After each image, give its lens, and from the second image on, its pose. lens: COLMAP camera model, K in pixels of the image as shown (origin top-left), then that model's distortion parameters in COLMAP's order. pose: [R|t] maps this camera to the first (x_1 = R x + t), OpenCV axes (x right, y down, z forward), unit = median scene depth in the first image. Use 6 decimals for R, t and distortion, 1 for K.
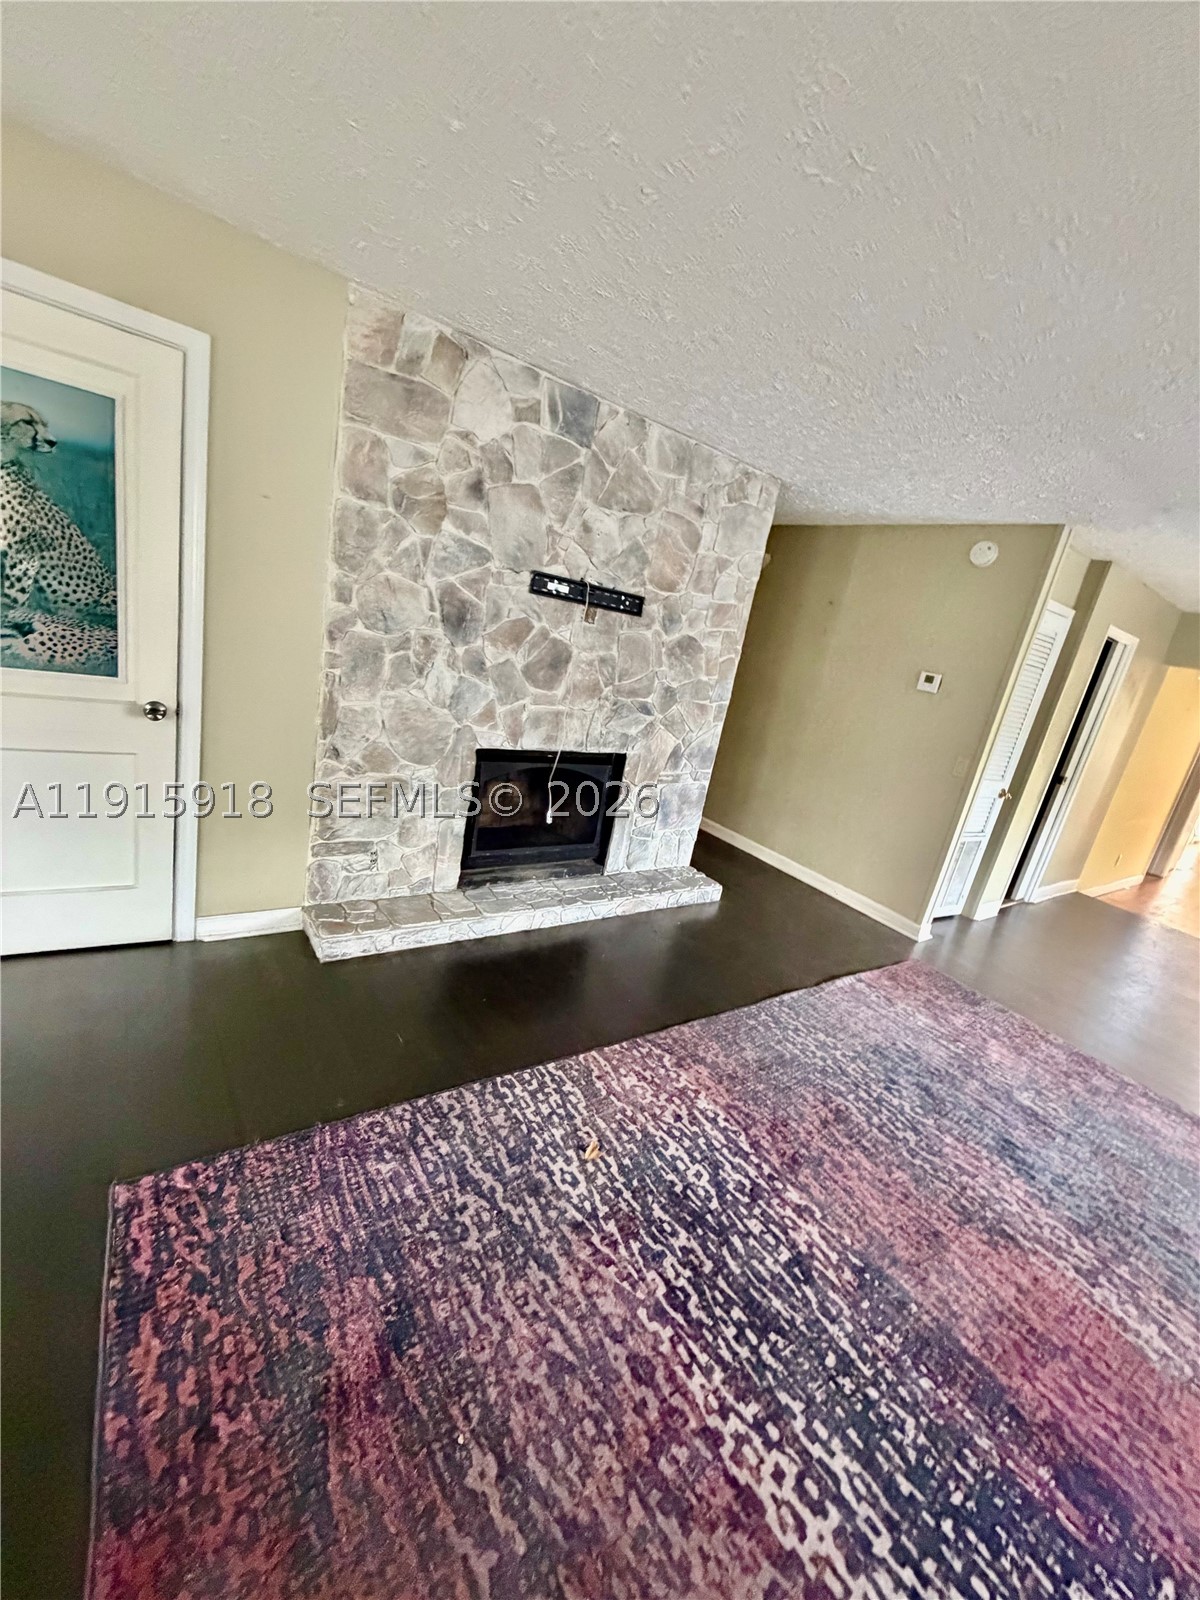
lens RADIAL K [[634.1, 0, 600.1], [0, 634.1, 798.1], [0, 0, 1]] dist [0.000996, 0.000075]
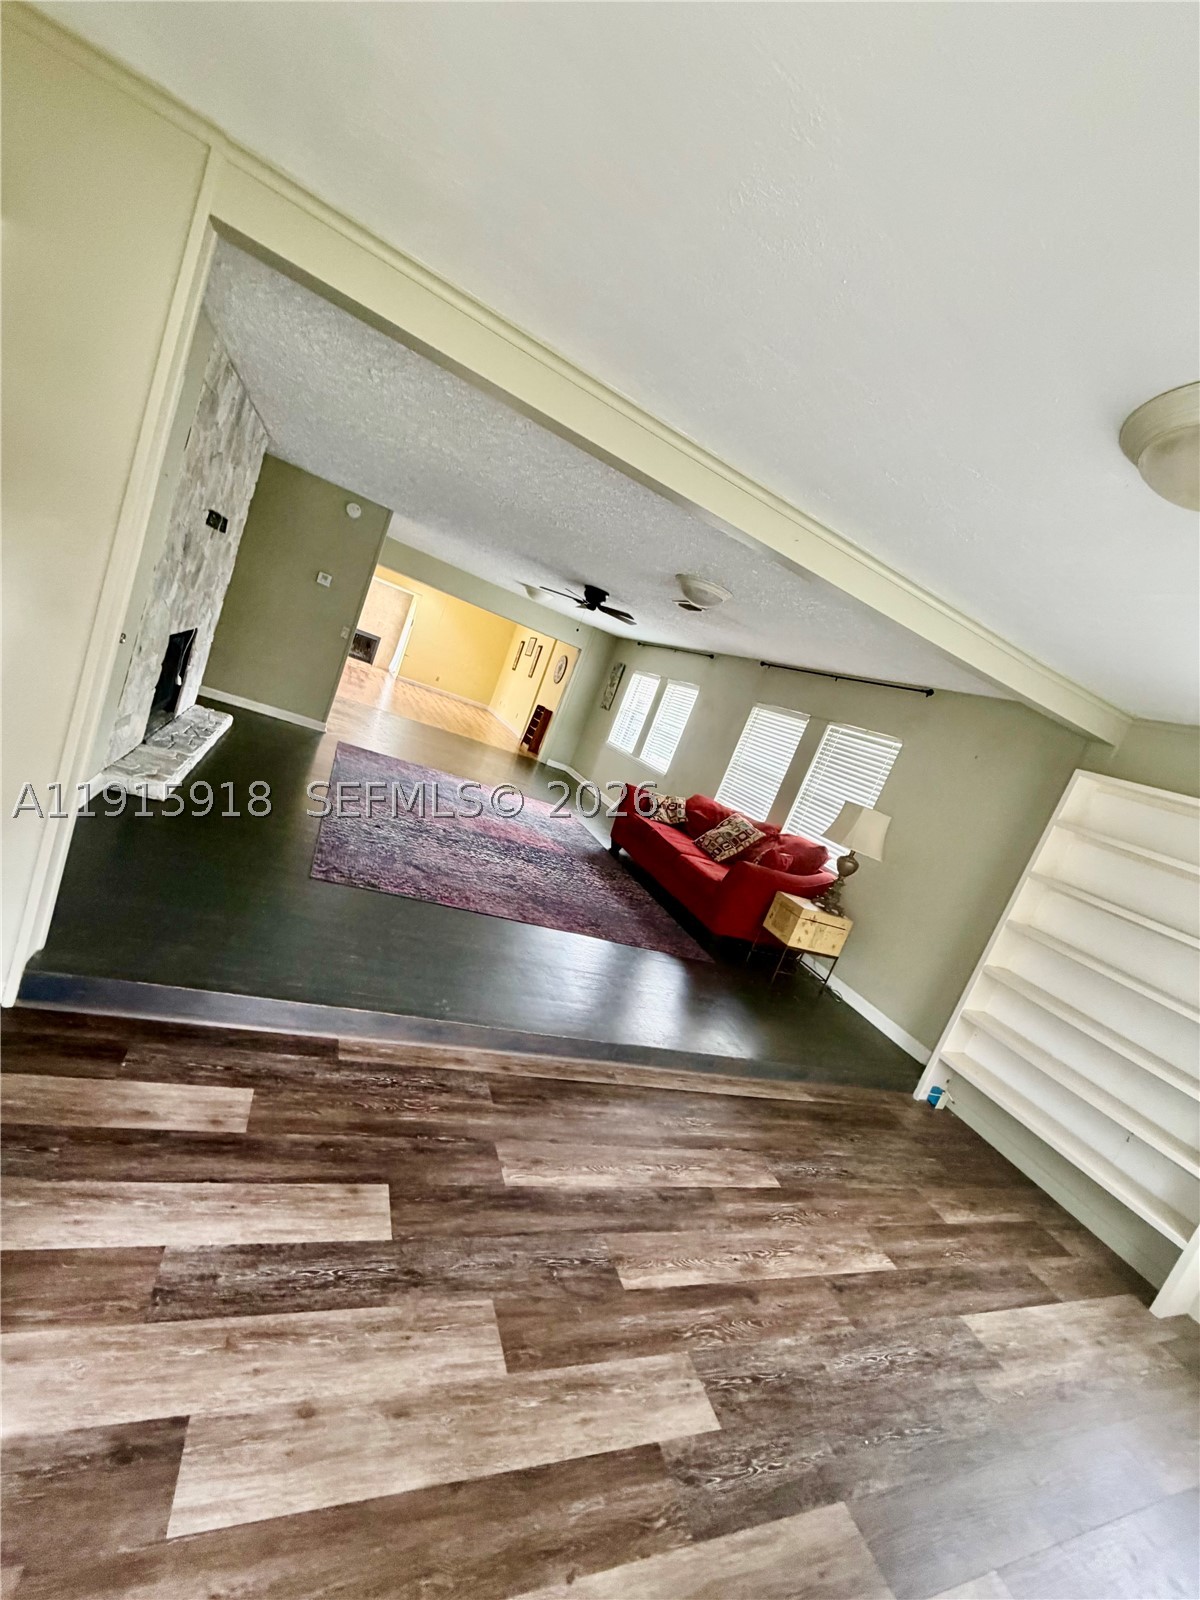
lens RADIAL K [[634.1, 0, 600.0], [0, 634.1, 800.8], [0, 0, 1]] dist [0.000996, 0.000075]
pose [[0.275440, -0.249764, 0.928305, -2.537376], [-0.062049, 0.959026, 0.276441, -0.333508], [-0.959314, -0.133743, 0.248657, -0.512993]]
